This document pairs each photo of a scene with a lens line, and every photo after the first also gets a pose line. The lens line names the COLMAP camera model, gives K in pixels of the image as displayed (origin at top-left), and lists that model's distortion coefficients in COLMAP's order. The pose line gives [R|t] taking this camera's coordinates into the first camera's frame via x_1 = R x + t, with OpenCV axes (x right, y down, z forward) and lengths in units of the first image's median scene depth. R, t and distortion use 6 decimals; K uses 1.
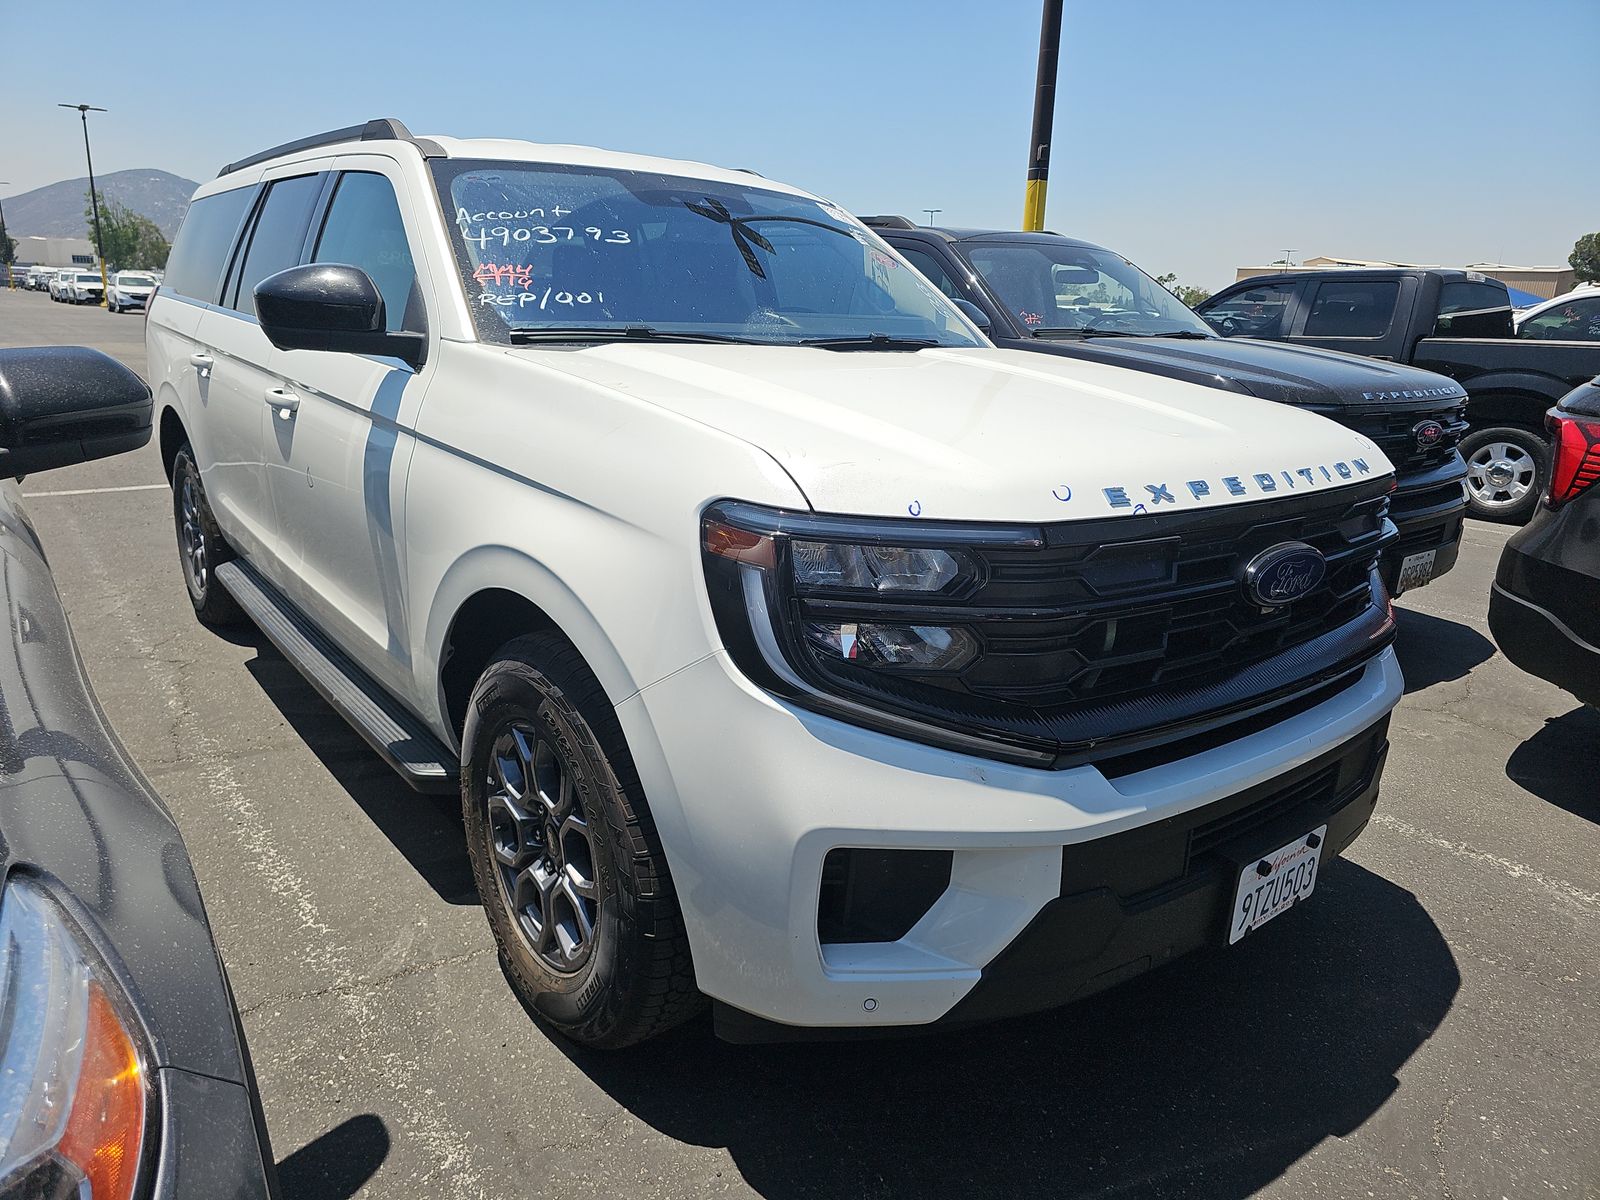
lens RADIAL K [[1070.7, 0, 799.0], [0, 1070.7, 595.4], [0, 0, 1]] dist [0.054207, -0.054064]
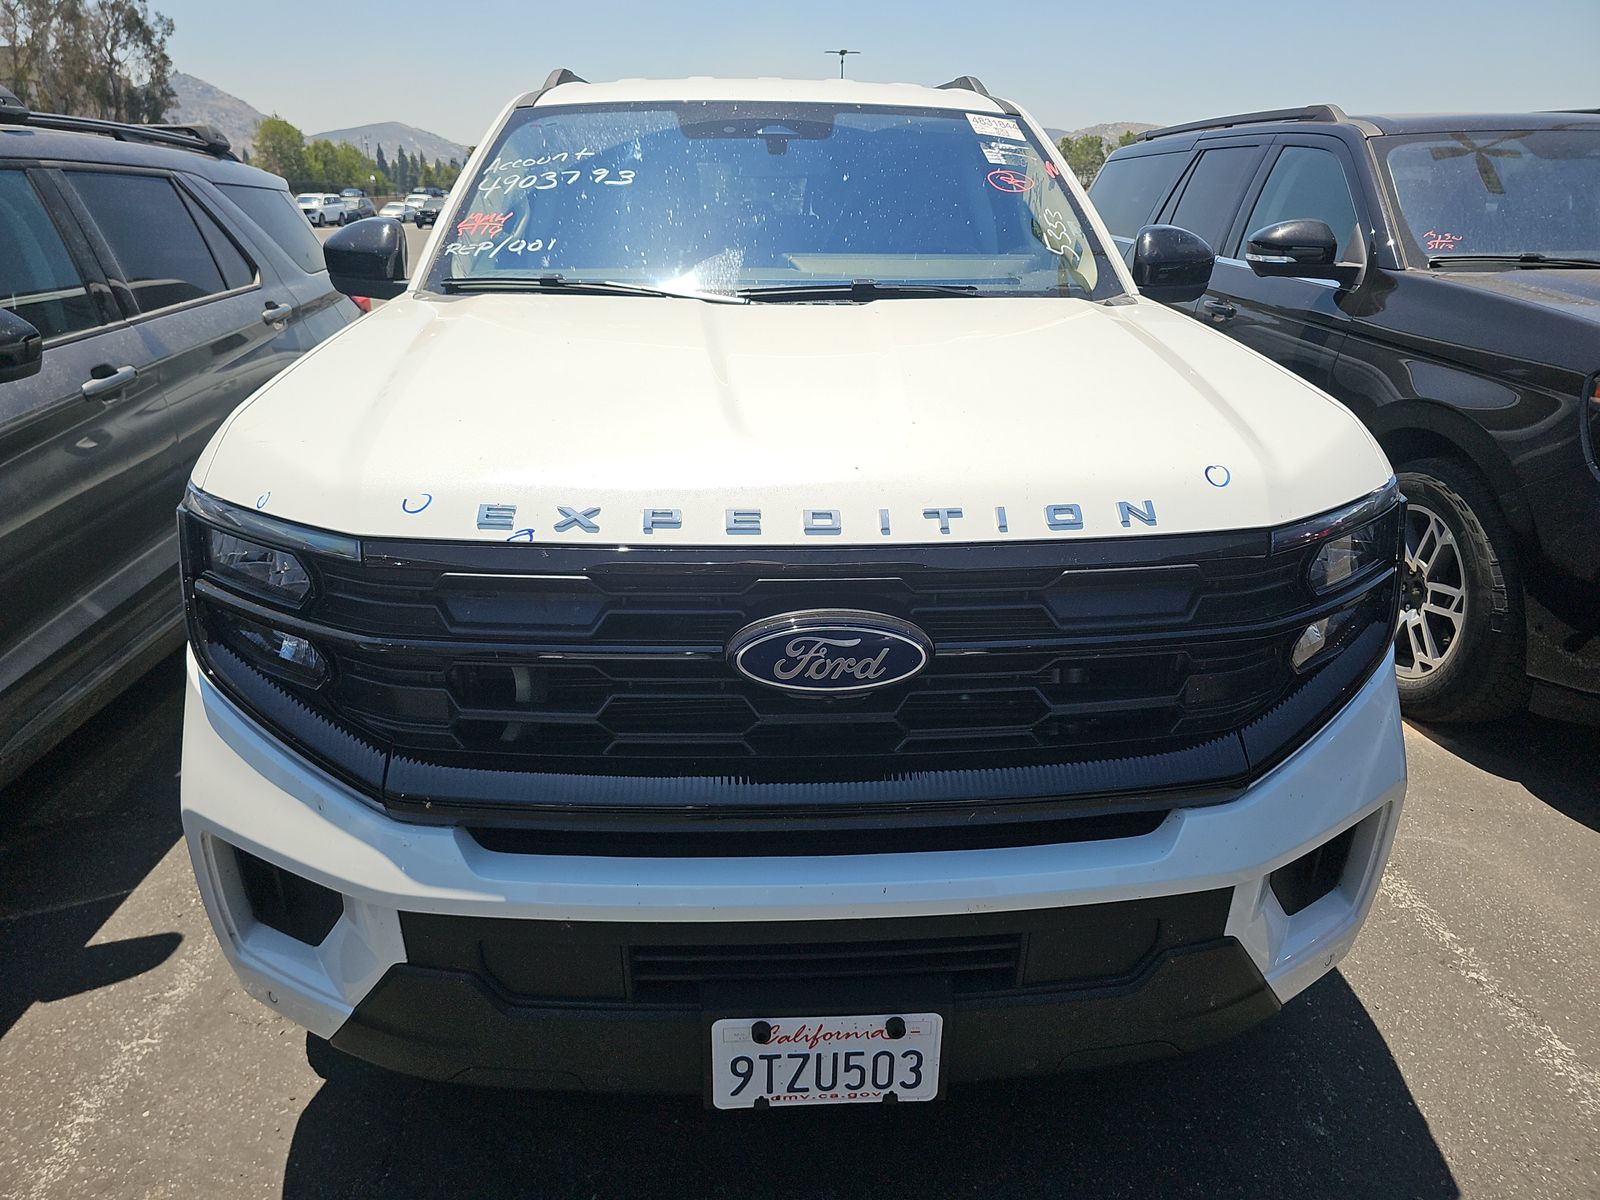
lens RADIAL K [[1070.7, 0, 799.0], [0, 1070.7, 595.4], [0, 0, 1]] dist [0.054207, -0.054064]
pose [[0.811357, 0.171021, -0.558973, 0.793461], [-0.129041, 0.985056, 0.114079, -0.130341], [0.570130, -0.020428, 0.821301, 0.395869]]
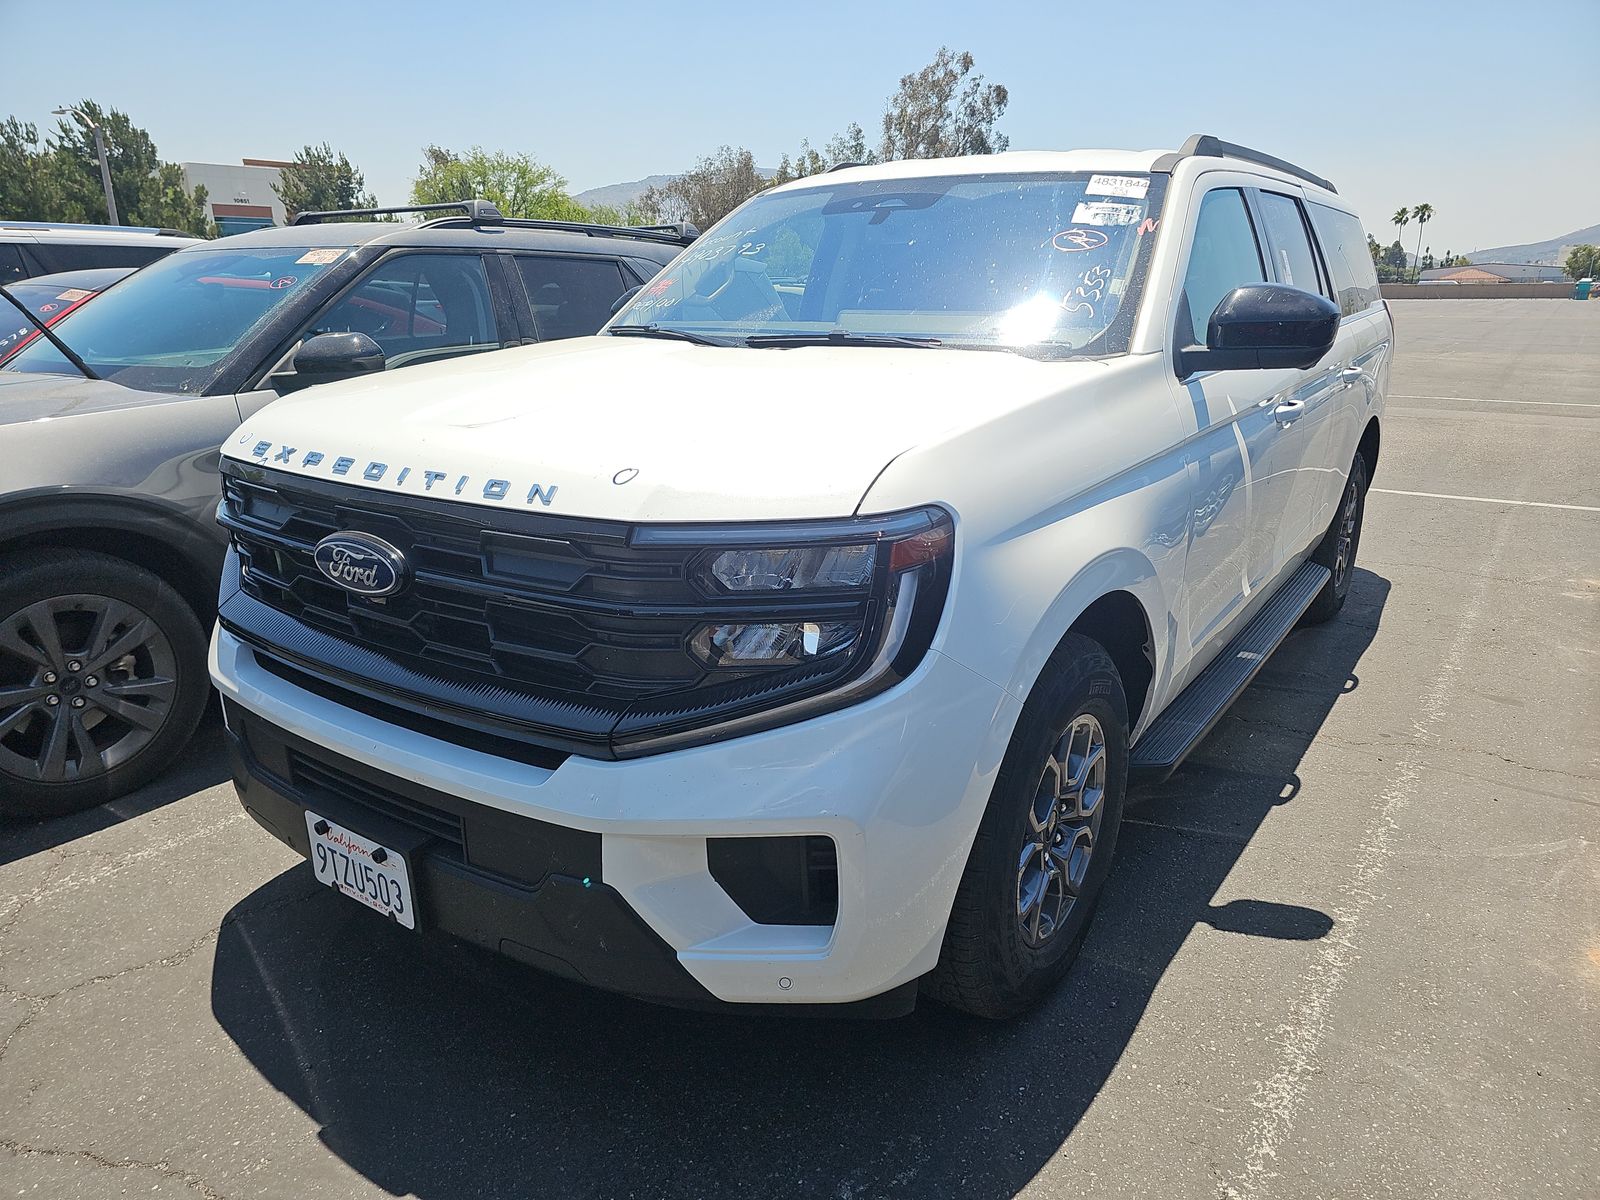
lens RADIAL K [[1058.6, 0, 800.0], [0, 1058.6, 600.0], [0, 0, 1]] dist [0.075082, -0.109414]
pose [[0.275691, 0.235912, -0.931847, 1.444864], [-0.237661, 0.956048, 0.171726, -0.246488], [0.931403, 0.174120, 0.319641, 1.032772]]
